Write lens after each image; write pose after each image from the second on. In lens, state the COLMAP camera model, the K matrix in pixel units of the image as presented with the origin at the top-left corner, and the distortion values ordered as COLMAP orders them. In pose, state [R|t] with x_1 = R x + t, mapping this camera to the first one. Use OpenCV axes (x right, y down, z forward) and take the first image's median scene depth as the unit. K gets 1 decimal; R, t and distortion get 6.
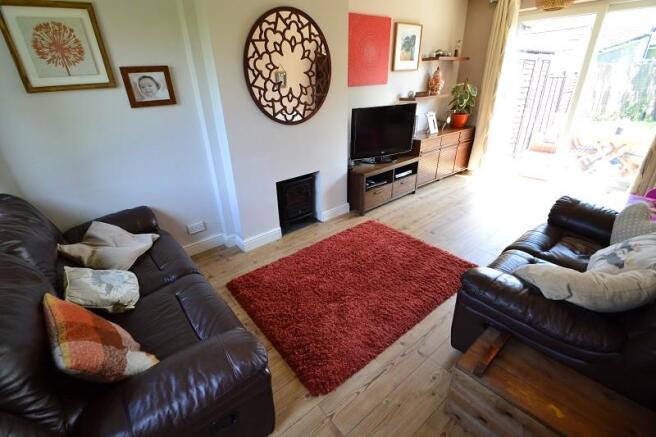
lens RADIAL K [[291.8, 0, 310.8], [0, 291.8, 222.2], [0, 0, 1]] dist [0.020186, -0.019709]
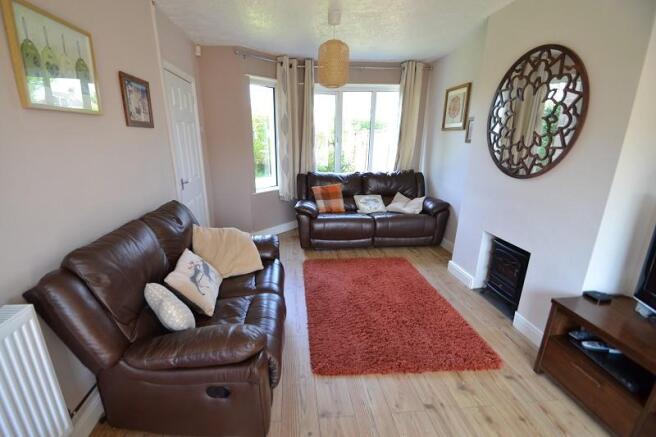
lens RADIAL K [[291.8, 0, 310.8], [0, 291.8, 222.2], [0, 0, 1]] dist [0.020186, -0.019709]
pose [[-0.555820, 0.275634, -0.784277, 1.033282], [-0.343723, 0.782808, 0.518716, -0.511106], [0.756914, 0.557887, -0.340359, 1.002537]]
